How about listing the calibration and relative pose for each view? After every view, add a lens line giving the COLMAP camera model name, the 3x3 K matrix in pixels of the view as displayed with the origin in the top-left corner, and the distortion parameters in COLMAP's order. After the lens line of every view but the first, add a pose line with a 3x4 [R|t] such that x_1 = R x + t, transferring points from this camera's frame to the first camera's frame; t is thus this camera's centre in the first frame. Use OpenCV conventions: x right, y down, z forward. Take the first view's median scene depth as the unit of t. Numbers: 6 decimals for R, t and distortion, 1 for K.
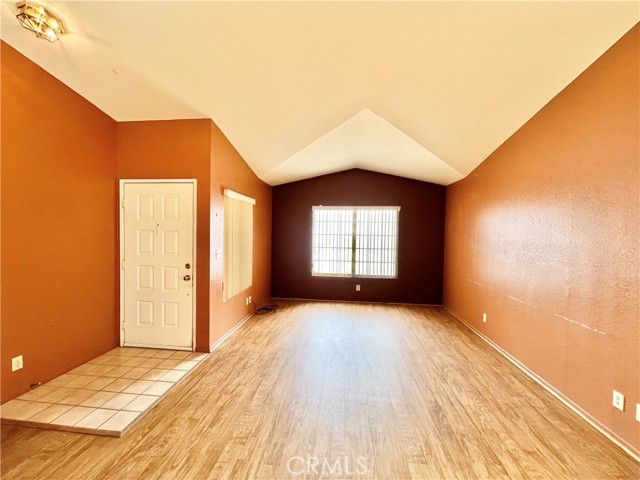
lens RADIAL K [[254.5, 0, 319.7], [0, 254.5, 239.6], [0, 0, 1]] dist [-0.003059, 0.000748]
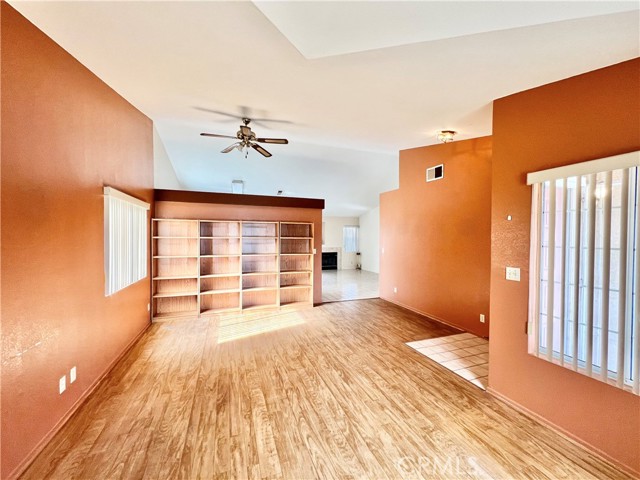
lens RADIAL K [[254.5, 0, 319.5], [0, 254.5, 240.1], [0, 0, 1]] dist [-0.003059, 0.000748]
pose [[-0.896146, -0.016173, -0.443465, 0.519403], [-0.034333, 0.998867, 0.032952, -0.052094], [0.442429, 0.044755, -0.895686, 1.882842]]
